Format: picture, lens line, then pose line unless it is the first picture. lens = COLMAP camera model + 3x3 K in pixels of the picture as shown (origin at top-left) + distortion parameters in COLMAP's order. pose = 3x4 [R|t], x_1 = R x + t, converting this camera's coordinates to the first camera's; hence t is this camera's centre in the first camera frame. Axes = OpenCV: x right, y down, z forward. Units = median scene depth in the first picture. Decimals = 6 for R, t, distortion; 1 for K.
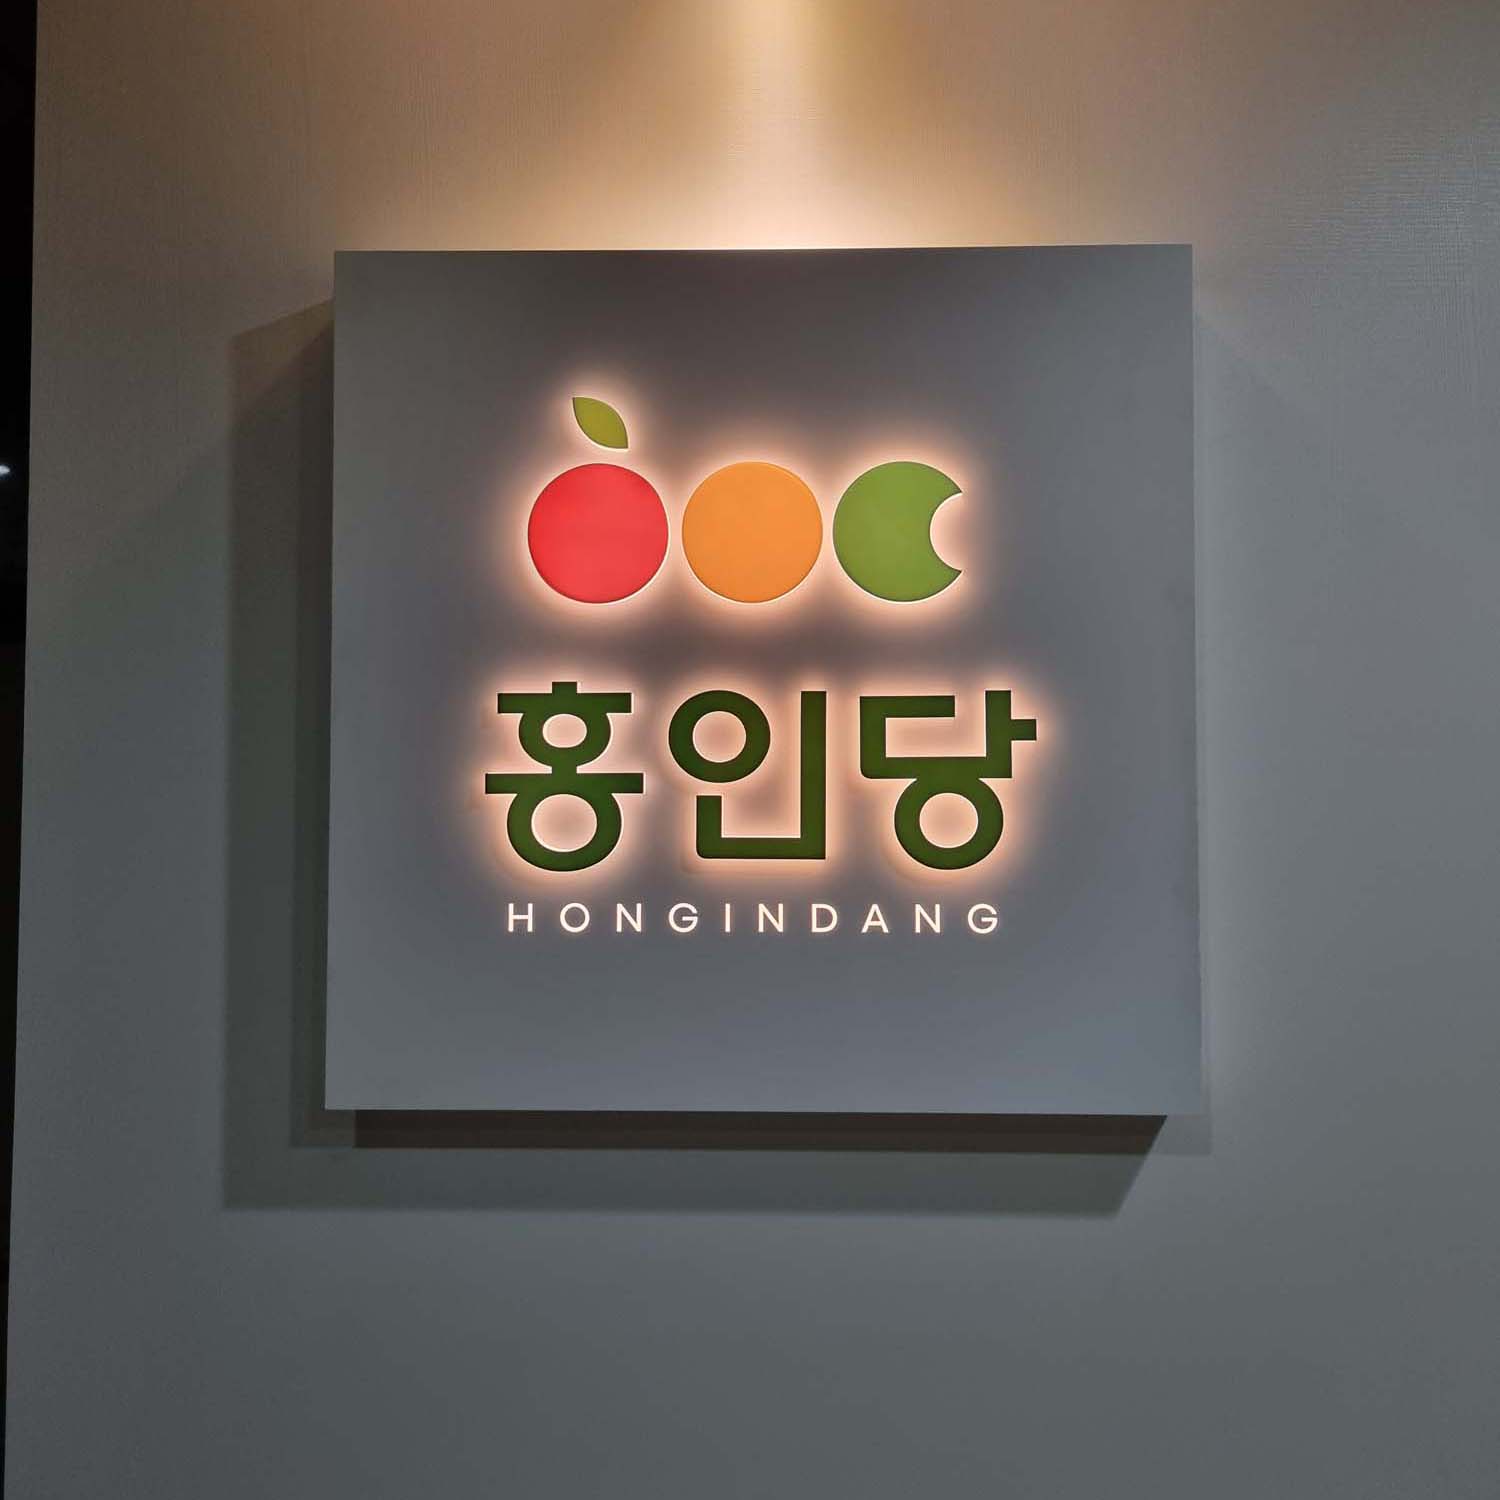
lens RADIAL K [[1332.9, 0, 739.5], [0, 1332.9, 751.9], [0, 0, 1]] dist [0.051525, -0.002033]
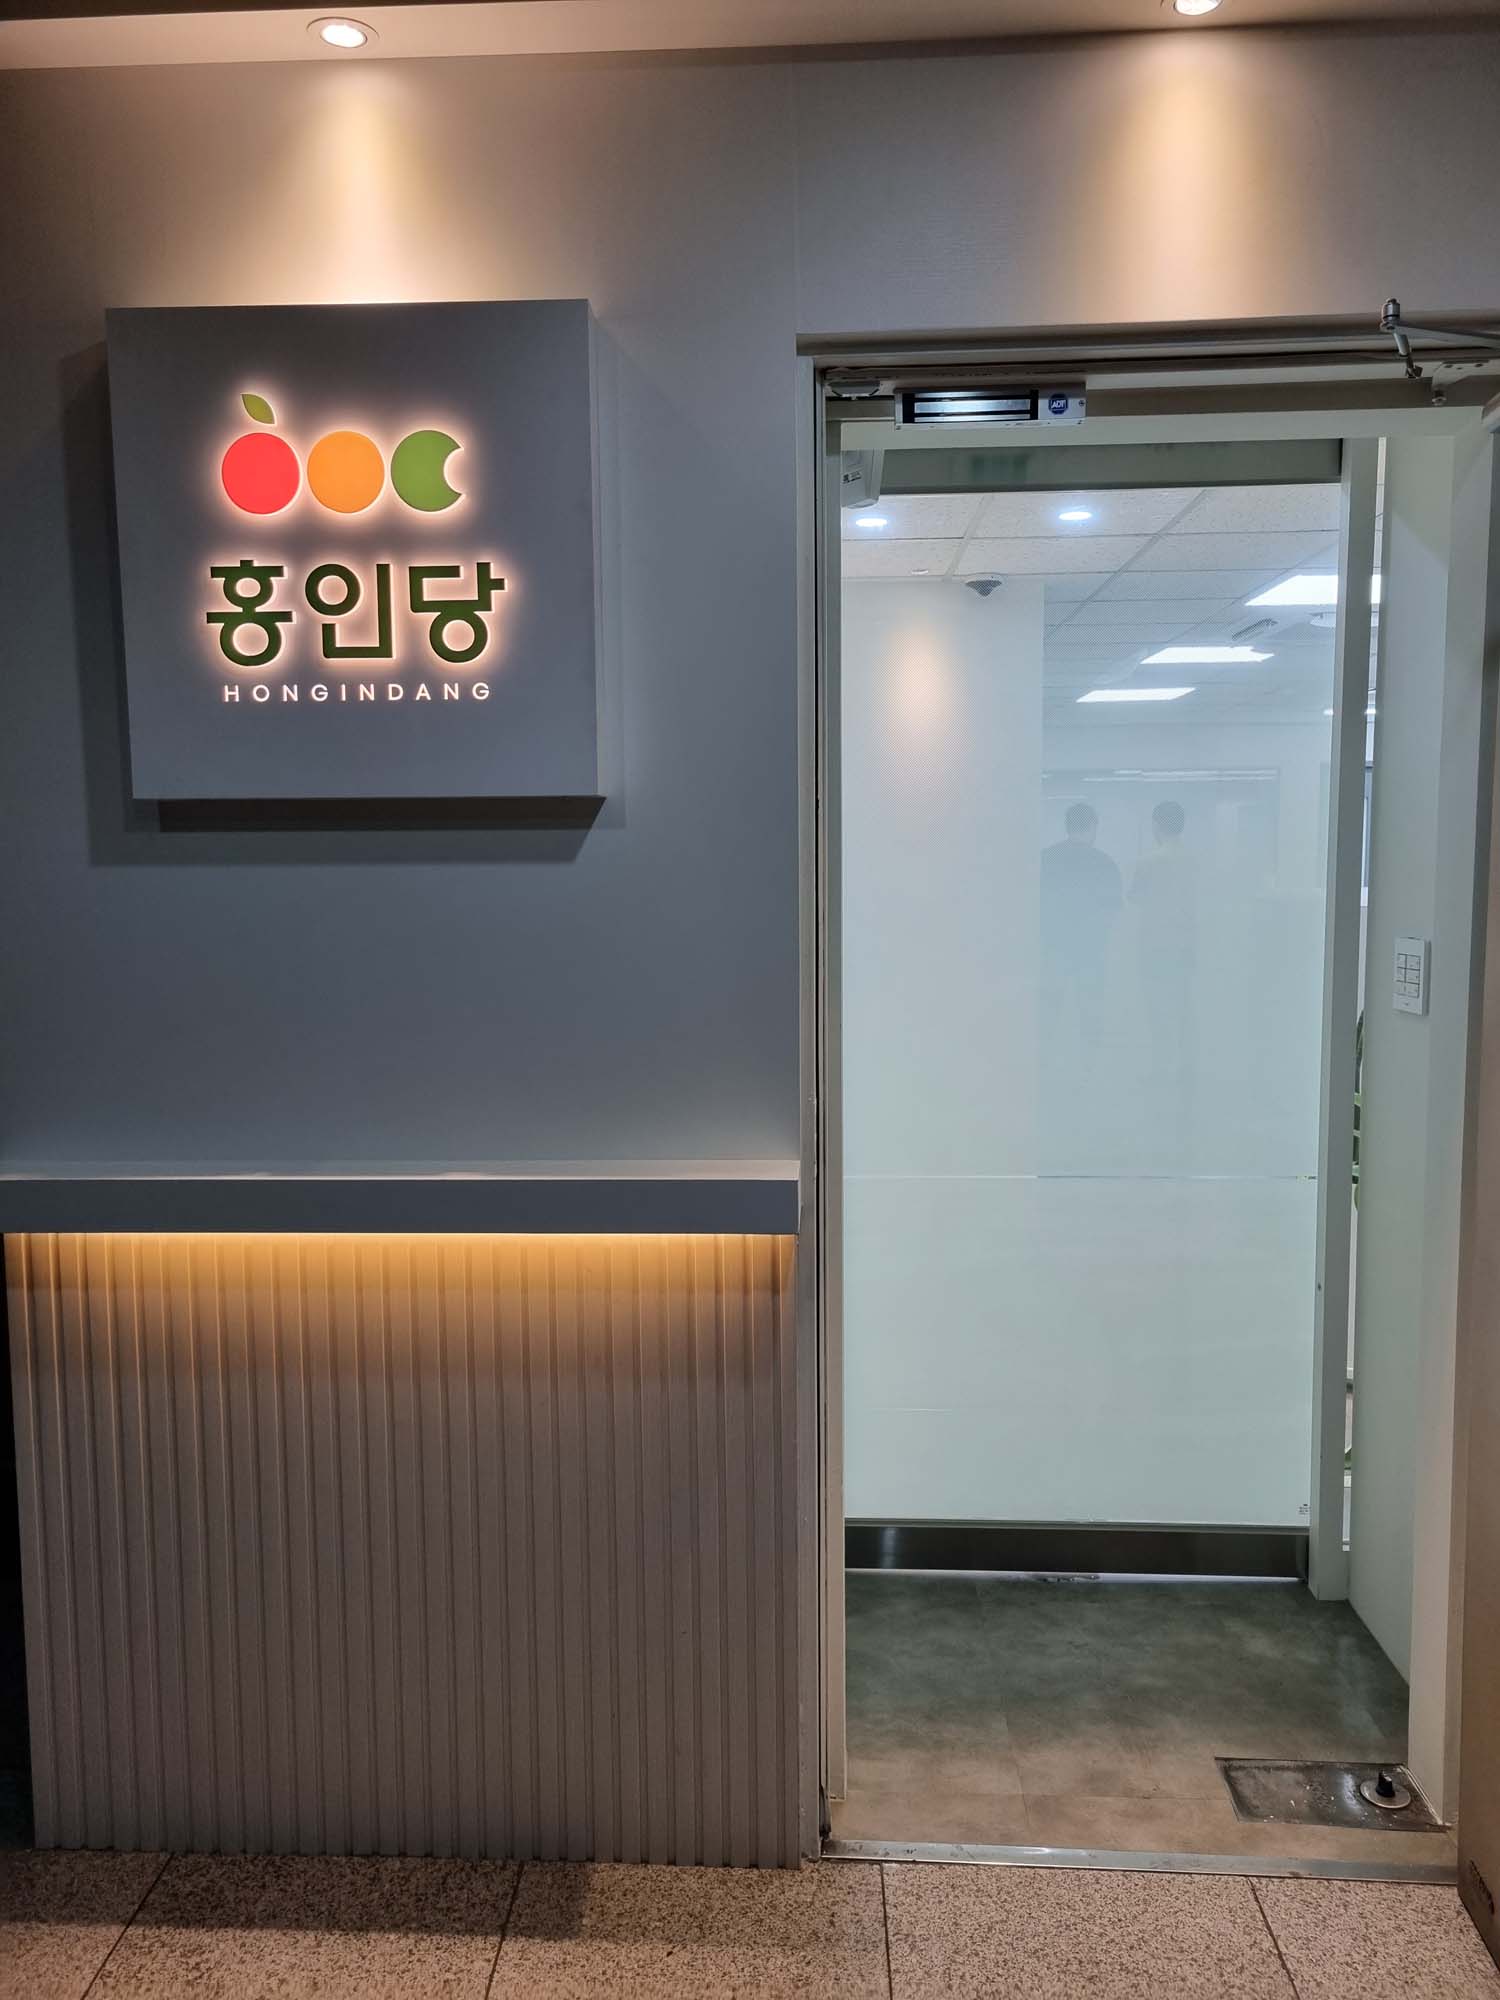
lens RADIAL K [[1502.6, 0, 762.4], [0, 1502.6, 1011.2], [0, 0, 1]] dist [0.017935, -0.021228]
pose [[0.999719, -0.004904, -0.023209, 0.614422], [0.008575, 0.986940, 0.160857, 0.229501], [0.022117, -0.161011, 0.986705, -1.102313]]
